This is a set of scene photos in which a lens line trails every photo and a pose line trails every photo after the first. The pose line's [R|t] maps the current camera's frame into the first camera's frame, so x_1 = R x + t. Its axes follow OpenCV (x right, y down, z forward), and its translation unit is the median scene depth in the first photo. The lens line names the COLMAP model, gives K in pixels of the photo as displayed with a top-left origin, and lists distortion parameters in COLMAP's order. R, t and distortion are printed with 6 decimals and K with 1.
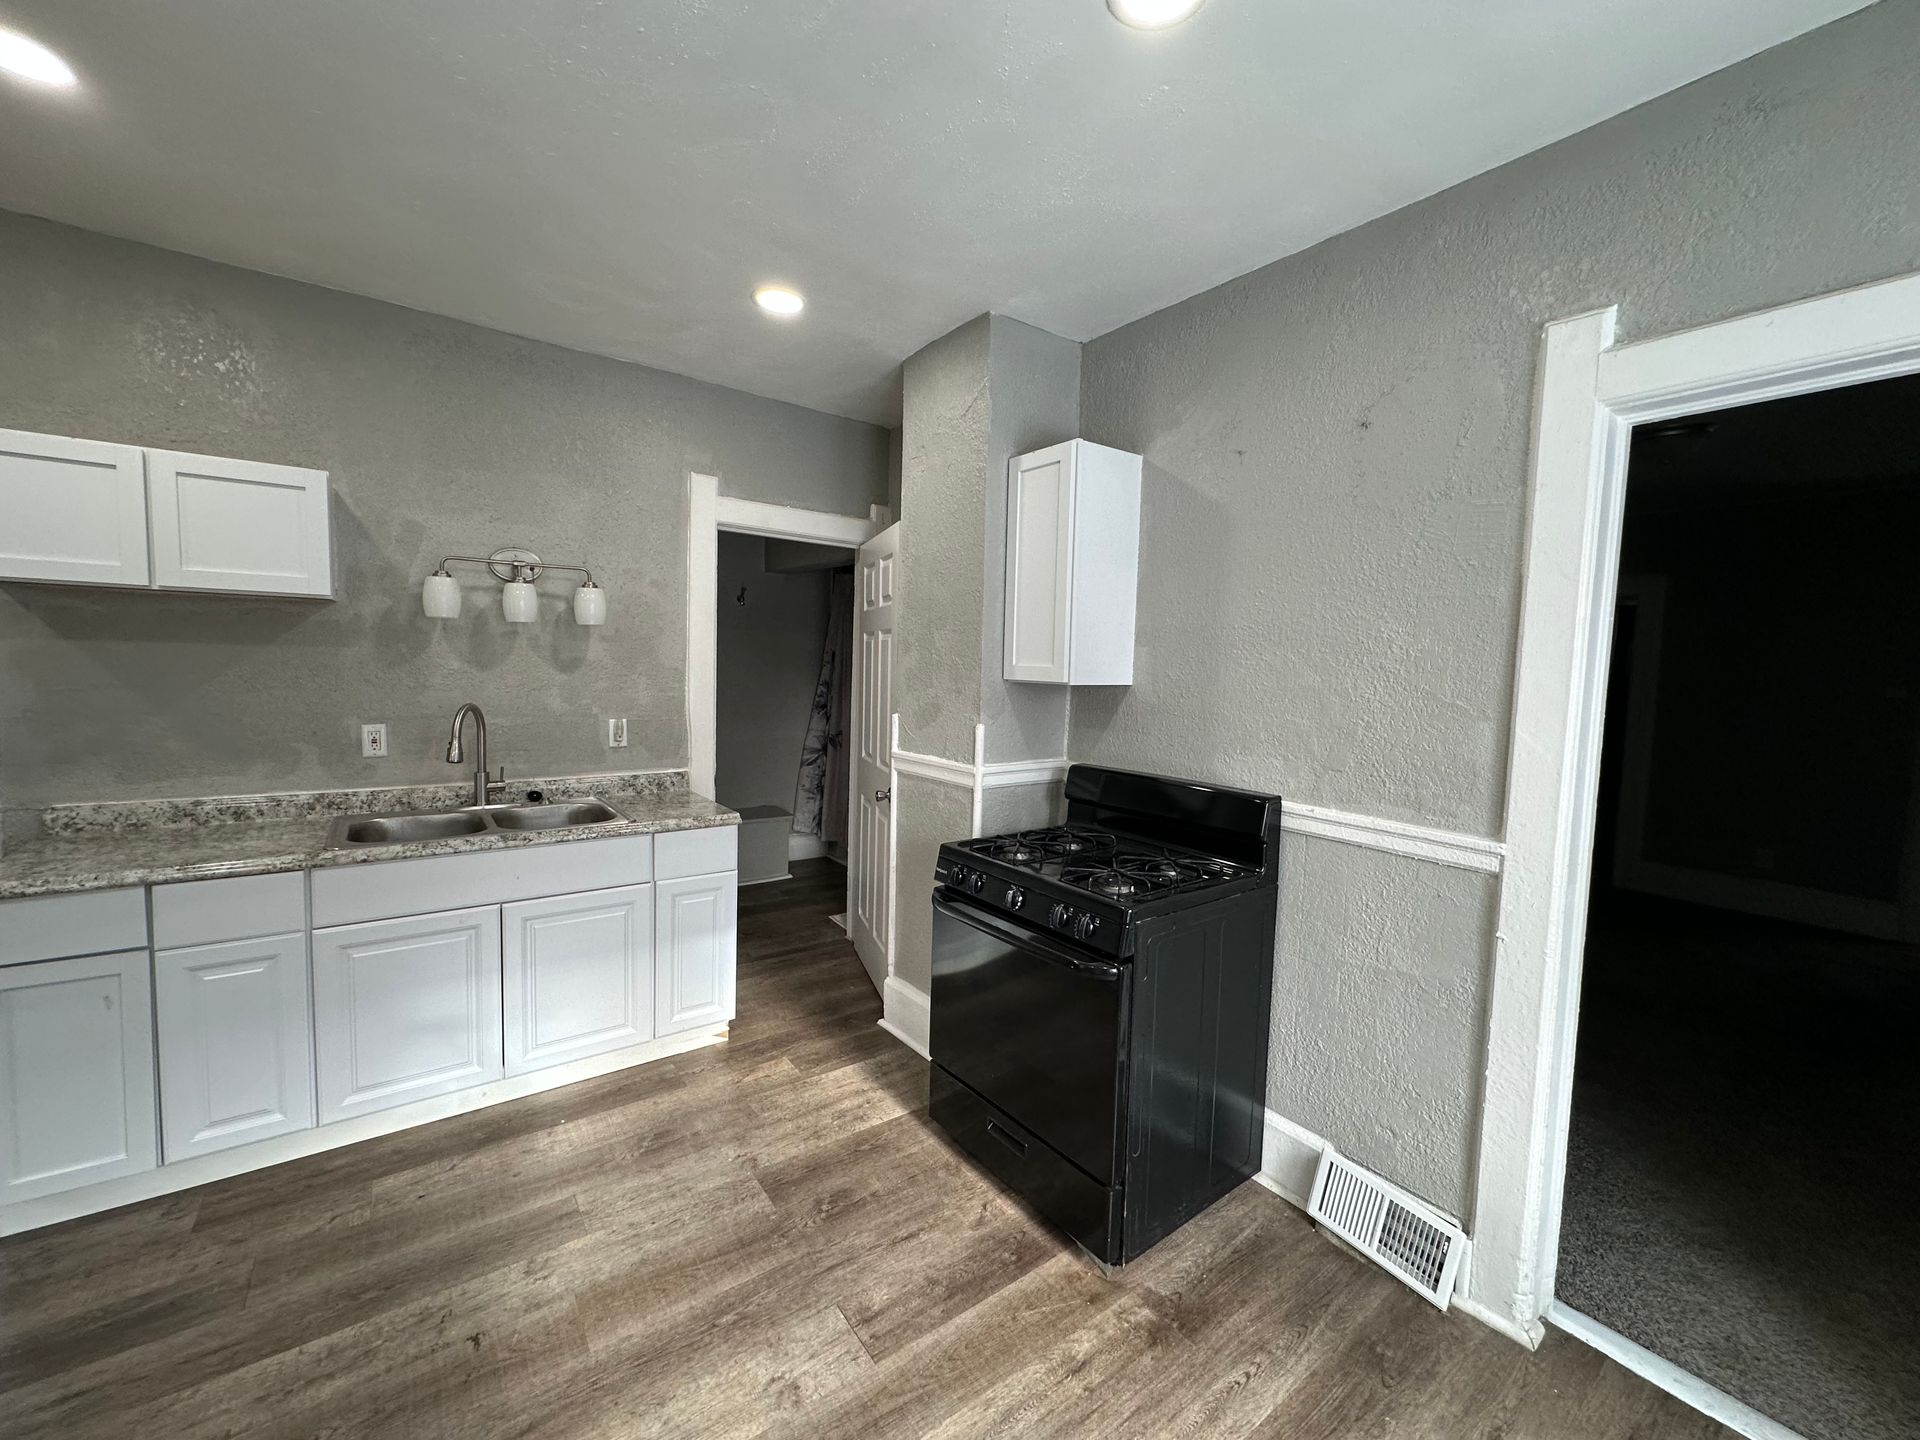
lens RADIAL K [[756.2, 0, 960.0], [0, 756.2, 720.0], [0, 0, 1]] dist [-0.001827, 0.000158]
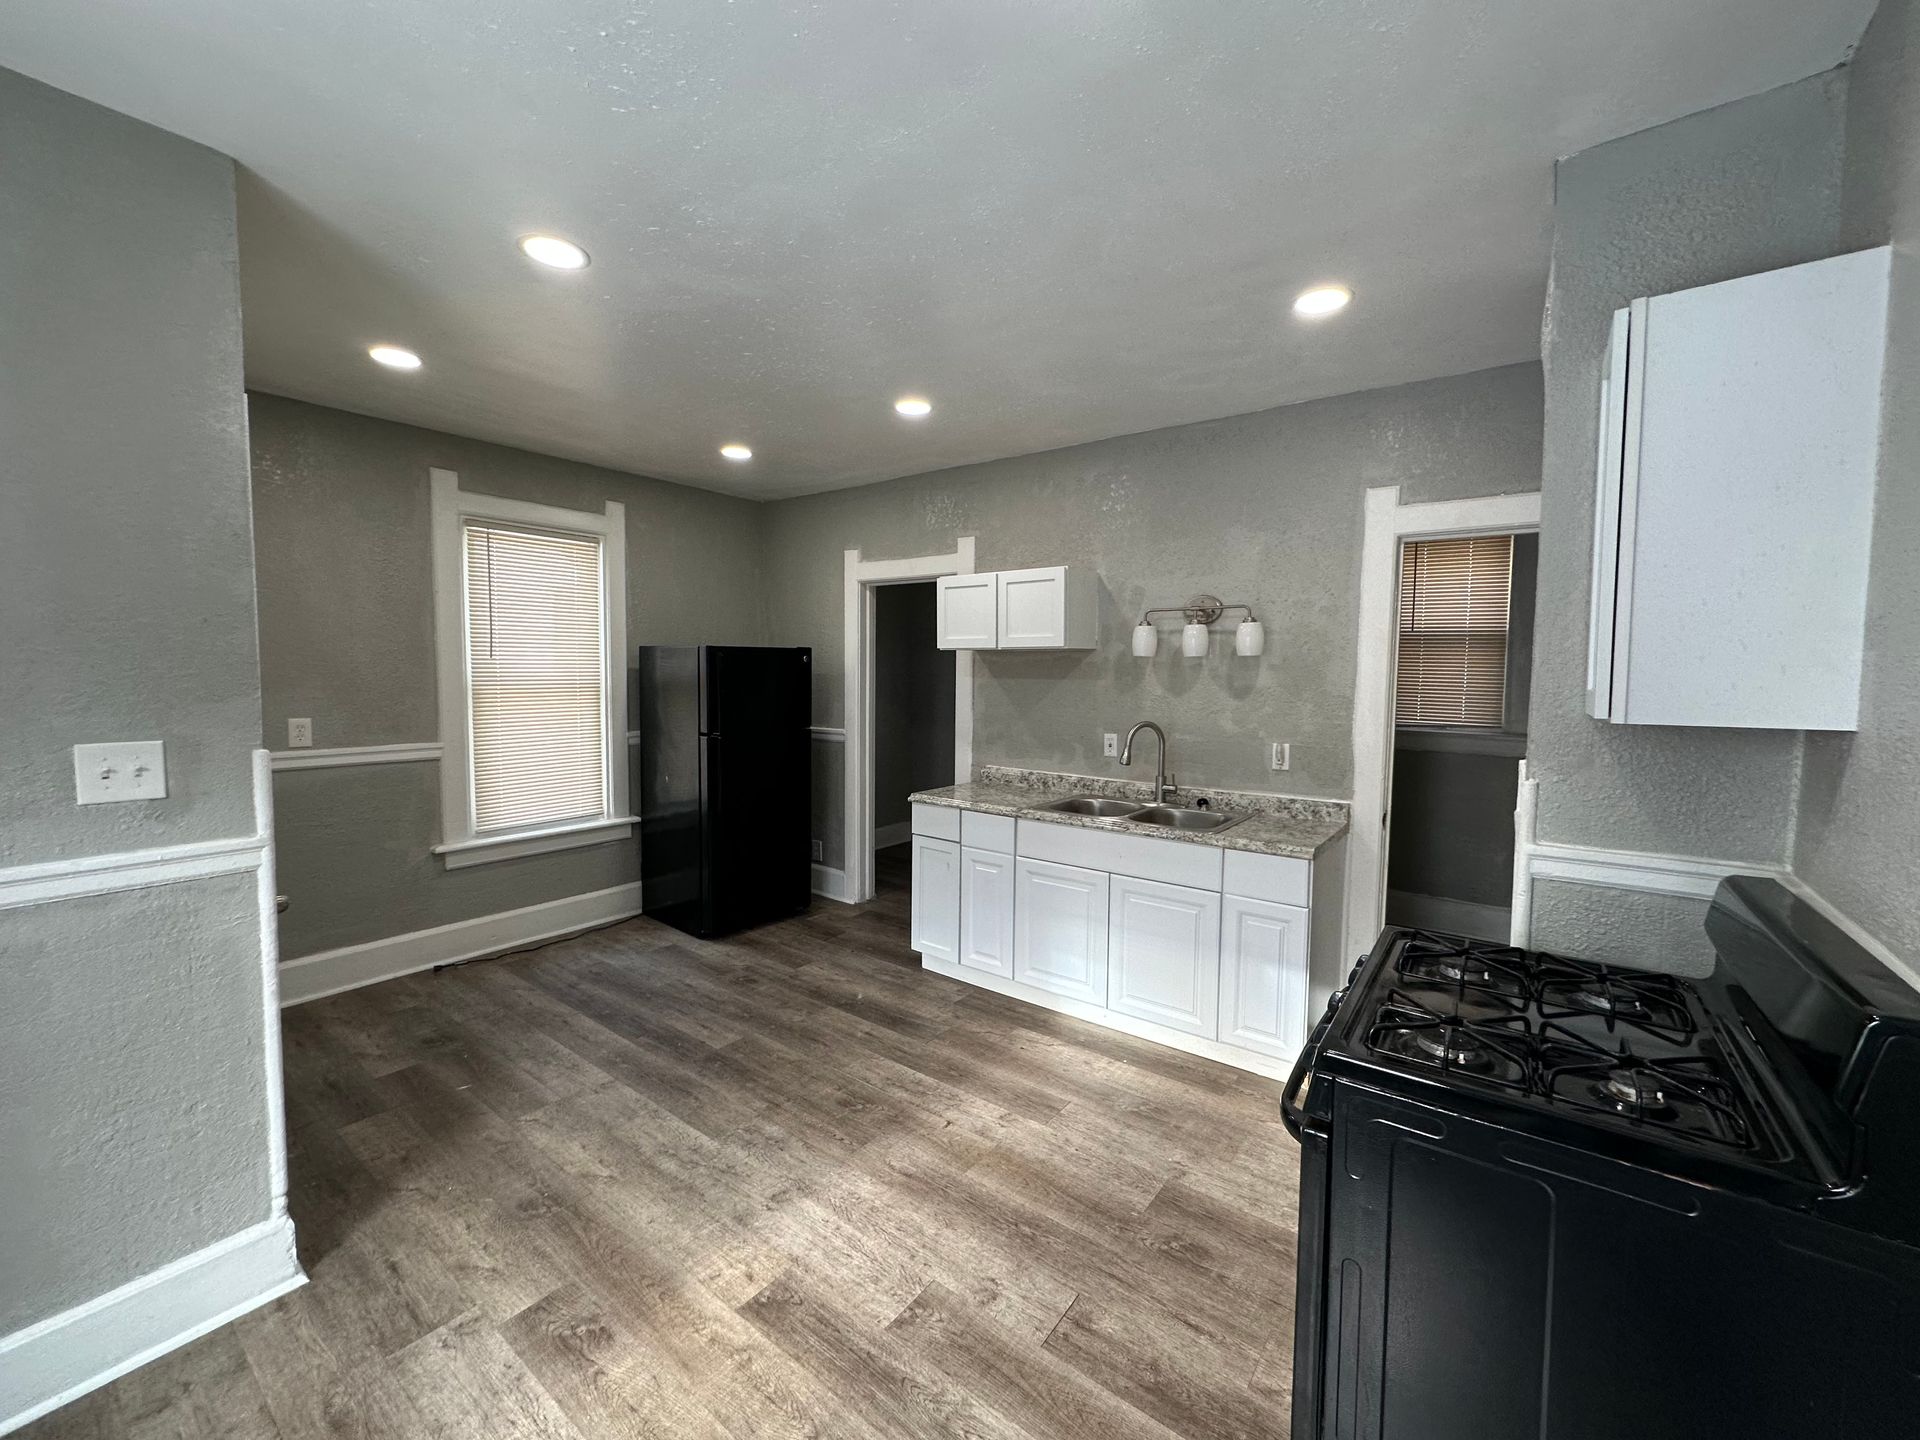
lens RADIAL K [[756.2, 0, 960.0], [0, 756.2, 720.0], [0, 0, 1]] dist [-0.001827, 0.000158]
pose [[0.289267, 0.033846, -0.956650, 0.582471], [-0.073503, 0.997210, 0.013056, -0.020163], [0.954422, 0.066540, 0.290948, 0.364754]]
